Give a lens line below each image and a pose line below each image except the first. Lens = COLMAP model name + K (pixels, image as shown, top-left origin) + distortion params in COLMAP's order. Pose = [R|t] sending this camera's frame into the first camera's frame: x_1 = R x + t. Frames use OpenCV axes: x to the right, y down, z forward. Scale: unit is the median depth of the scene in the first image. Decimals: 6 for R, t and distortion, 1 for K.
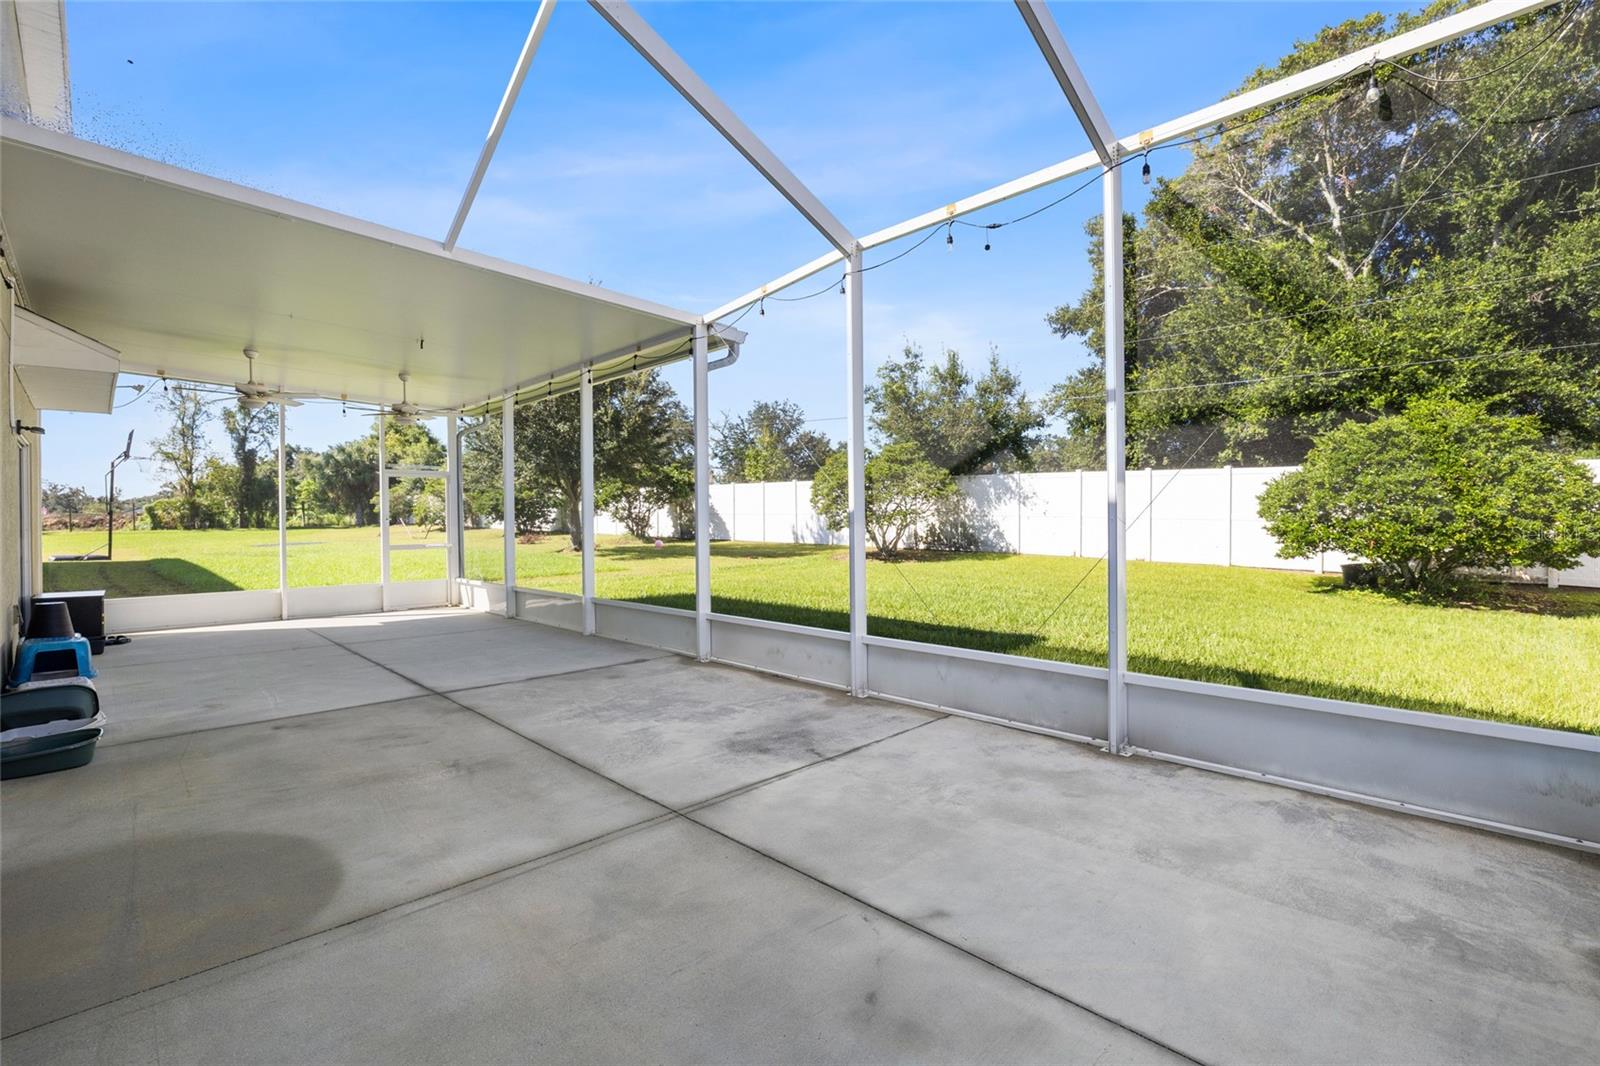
lens RADIAL K [[705.6, 0, 798.4], [0, 705.6, 533.1], [0, 0, 1]] dist [-0.011649, 0.002167]
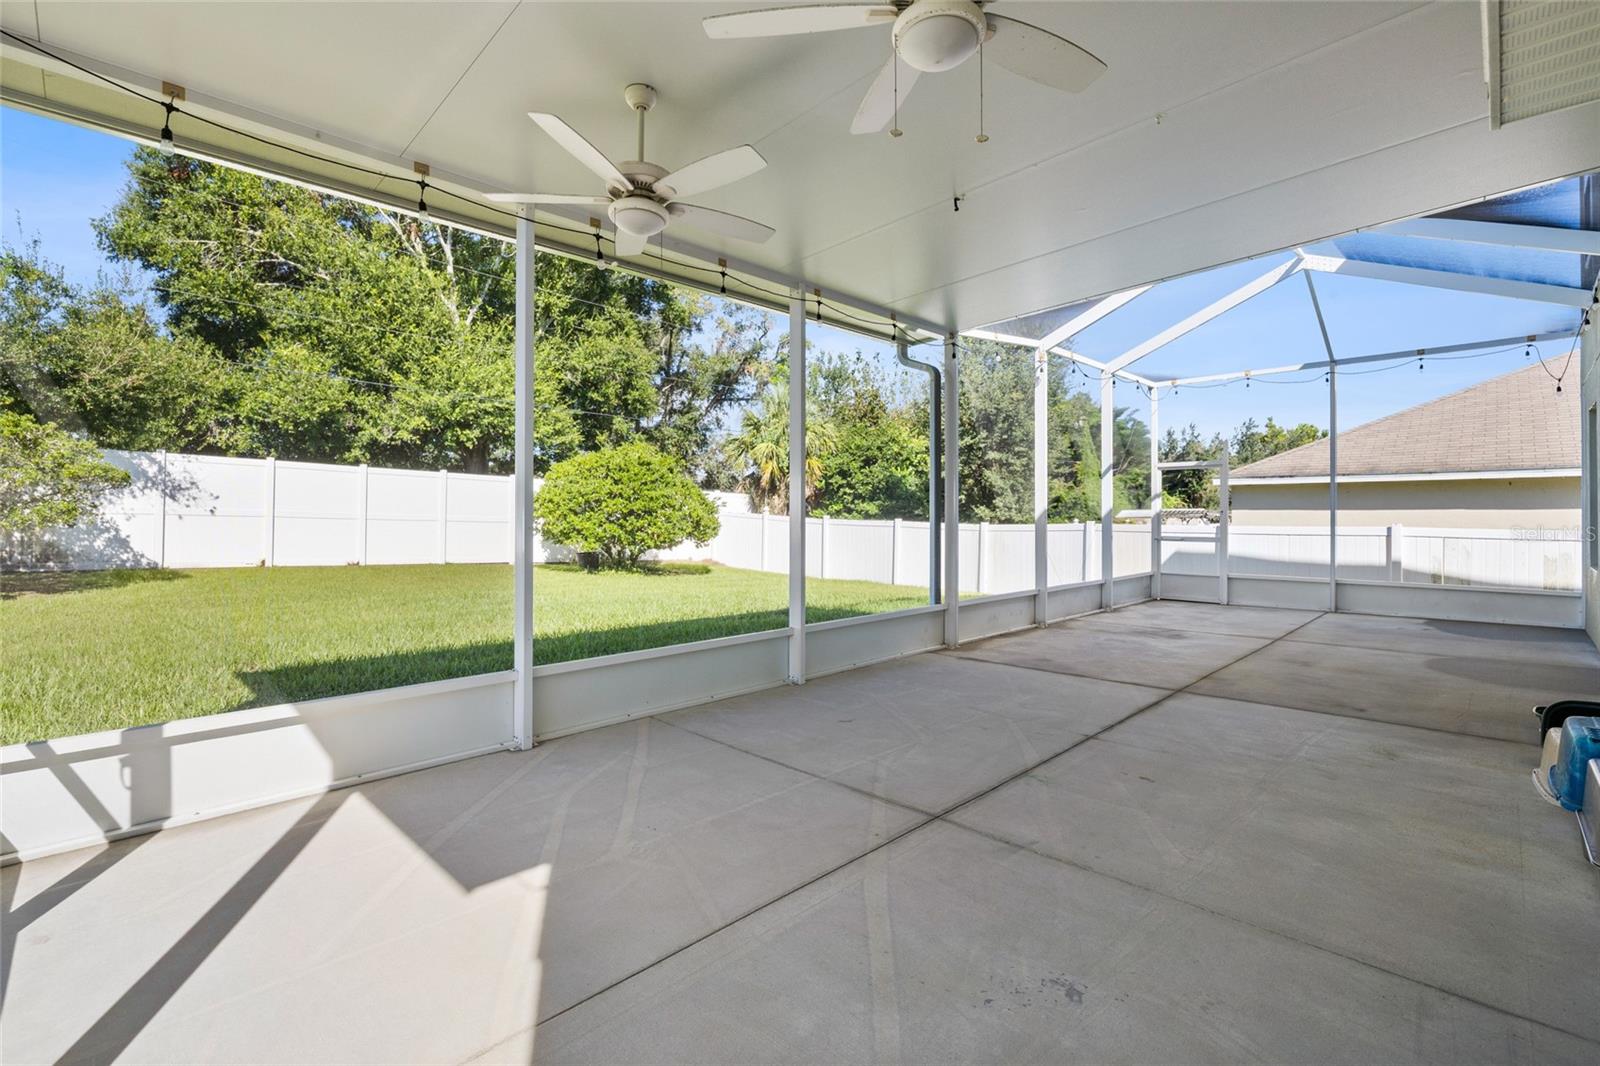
lens RADIAL K [[705.6, 0, 795.2], [0, 705.6, 516.0], [0, 0, 1]] dist [-0.011649, 0.002167]
pose [[0.007884, 0.006293, 0.999949, -0.370462], [0.012779, 0.999898, -0.006393, -0.009726], [-0.999887, 0.012828, 0.007802, 0.367746]]
